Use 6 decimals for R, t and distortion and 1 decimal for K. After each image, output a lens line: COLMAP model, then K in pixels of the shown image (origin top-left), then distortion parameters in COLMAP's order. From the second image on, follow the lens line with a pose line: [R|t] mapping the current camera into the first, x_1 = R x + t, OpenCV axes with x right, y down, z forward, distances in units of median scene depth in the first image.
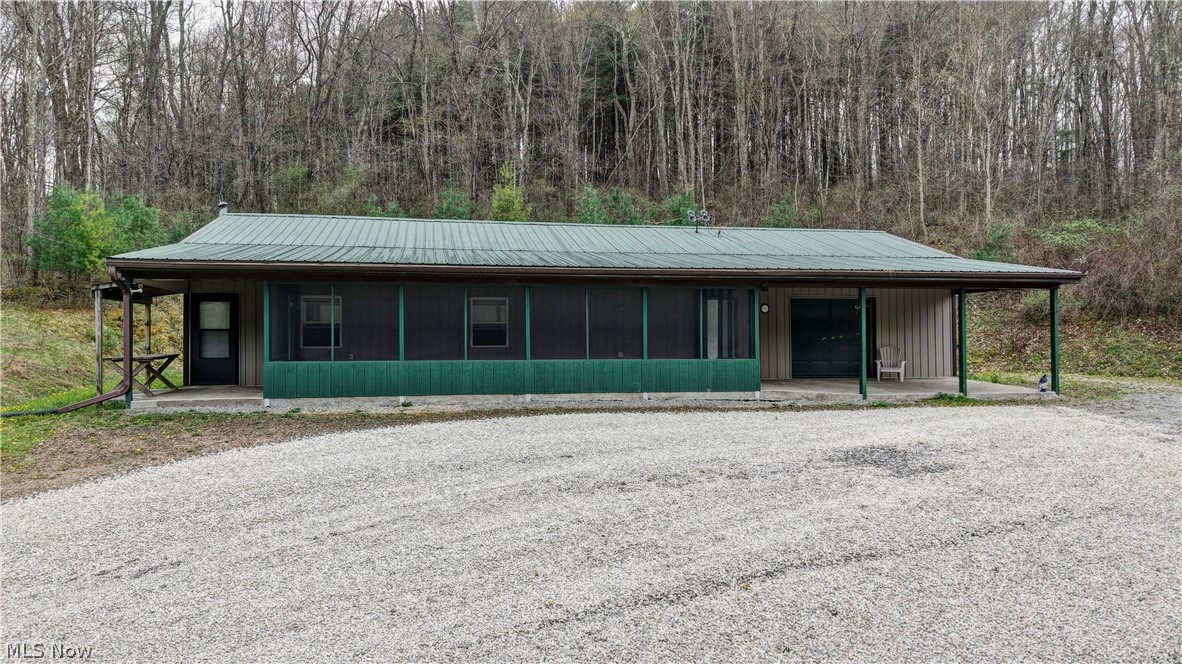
lens RADIAL K [[789.8, 0, 591.0], [0, 789.8, 332.0], [0, 0, 1]] dist [0.009982, -0.001676]
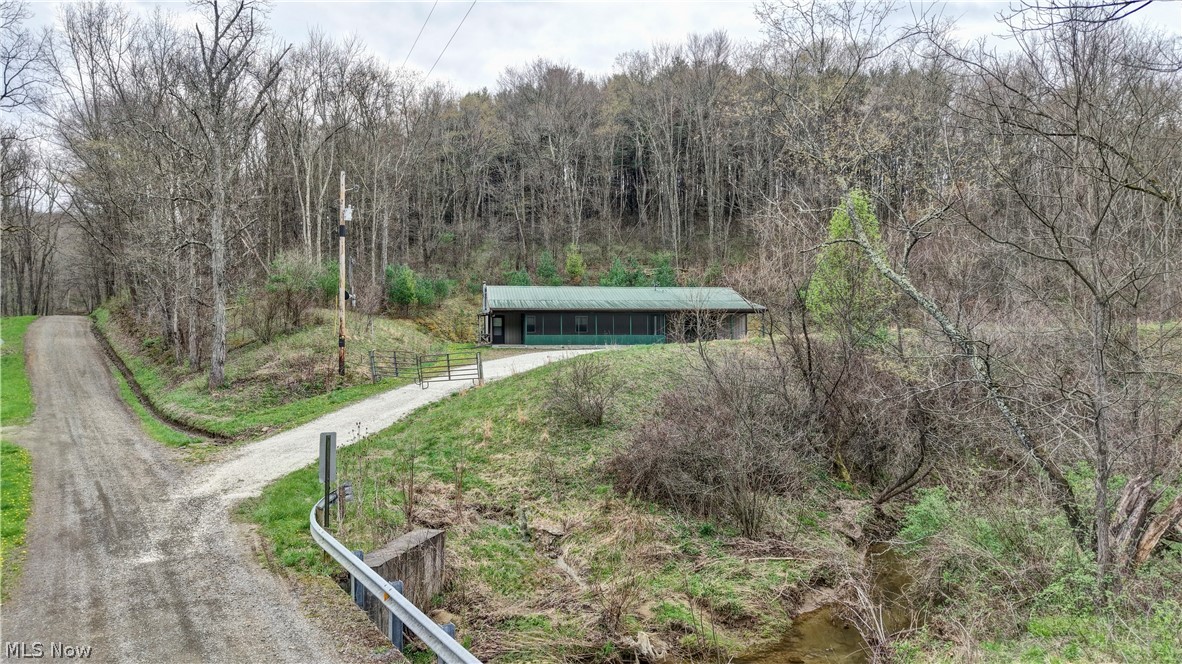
lens RADIAL K [[792.8, 0, 591.0], [0, 792.8, 332.0], [0, 0, 1]] dist [0.016516, -0.005115]
pose [[0.999178, -0.001258, -0.040513, 0.034096], [0.001242, 0.999999, -0.000401, 0.021235], [0.040513, 0.000351, 0.999179, -2.251842]]
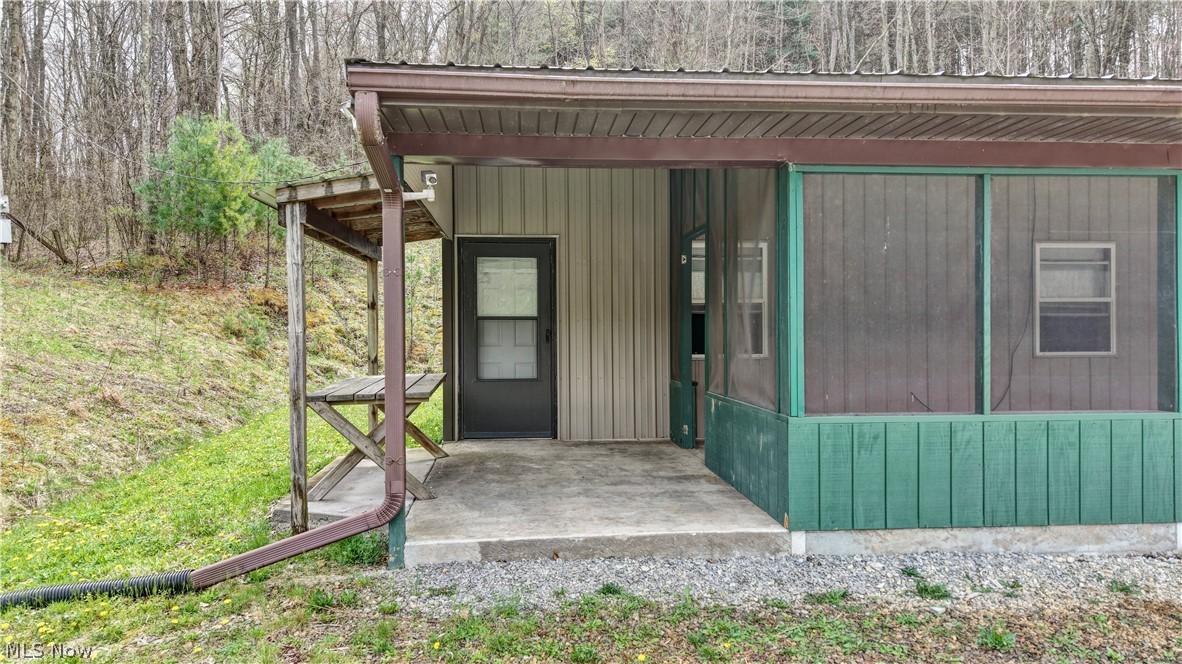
lens RADIAL K [[789.9, 0, 591.0], [0, 789.9, 332.0], [0, 0, 1]] dist [0.045818, -0.050032]
pose [[0.993131, 0.000912, -0.117006, -0.388467], [0.000513, 0.999926, 0.012148, -0.000369], [0.117008, -0.012125, 0.993057, 0.574388]]
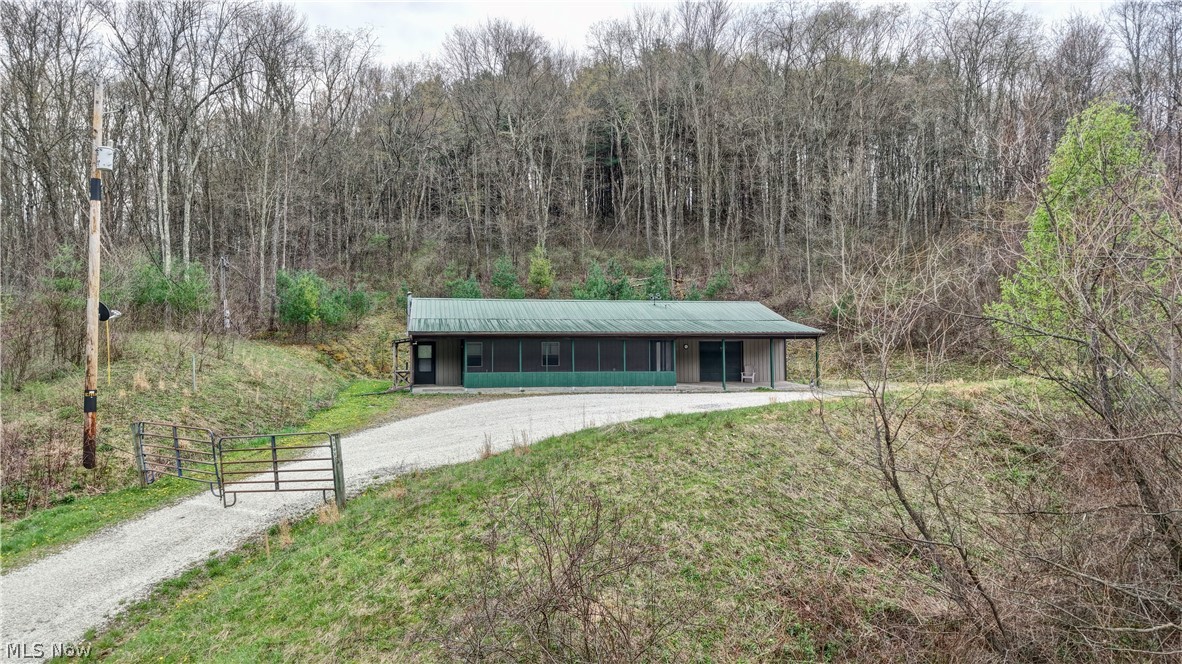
lens RADIAL K [[789.9, 0, 591.0], [0, 789.9, 332.0], [0, 0, 1]] dist [0.045818, -0.050032]
pose [[0.999993, -0.001953, 0.003158, -0.032041], [0.002019, 0.999779, -0.020909, -0.029900], [-0.003117, 0.020915, 0.999776, -1.188767]]
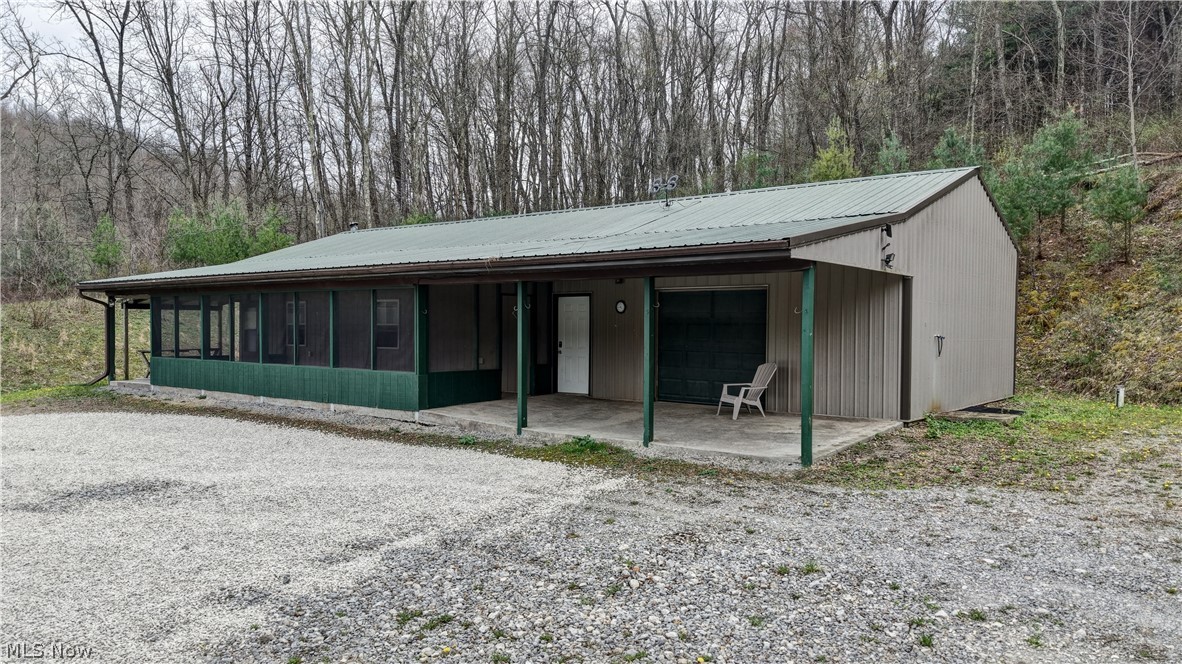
lens RADIAL K [[821.6, 0, 612.4], [0, 821.6, 337.0], [0, 0, 1]] dist [0.043382, -0.003001]
pose [[0.669649, 0.016187, -0.742501, 0.948924], [-0.000168, 0.999766, 0.021644, -0.020981], [0.742677, -0.014370, 0.669495, 0.553607]]
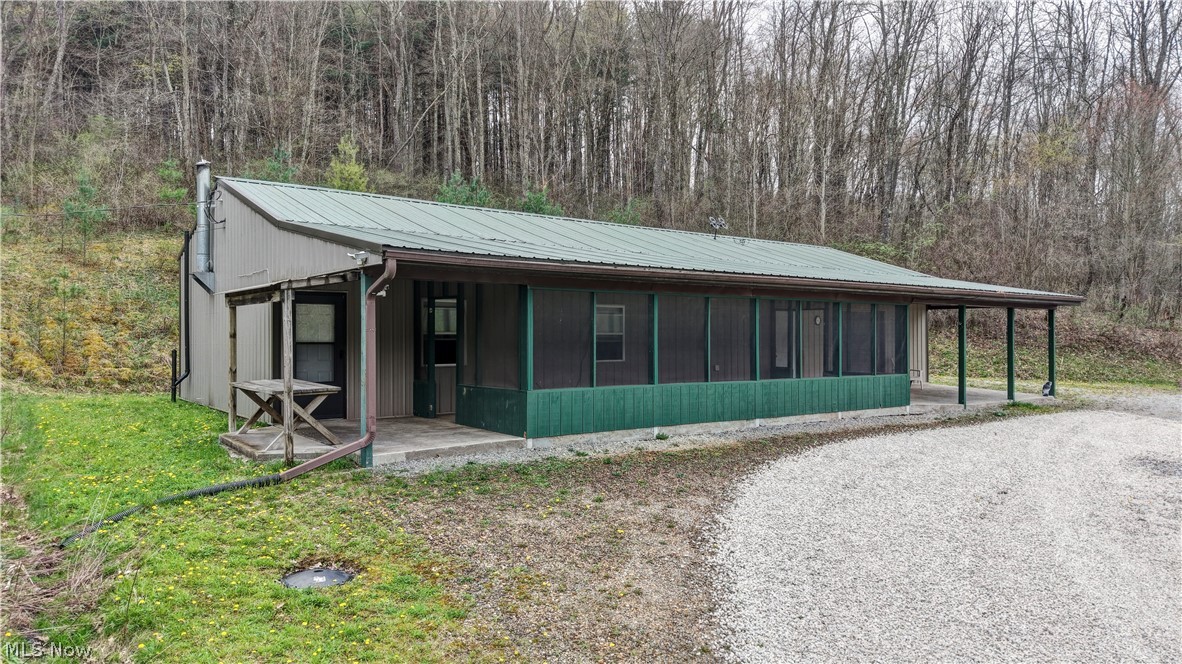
lens RADIAL K [[789.9, 0, 591.0], [0, 789.9, 332.0], [0, 0, 1]] dist [0.045818, -0.050032]
pose [[0.895773, 0.007888, 0.444441, -0.594380], [-0.010817, 0.999933, 0.004054, -0.019439], [-0.444380, -0.008439, 0.895799, 0.248577]]
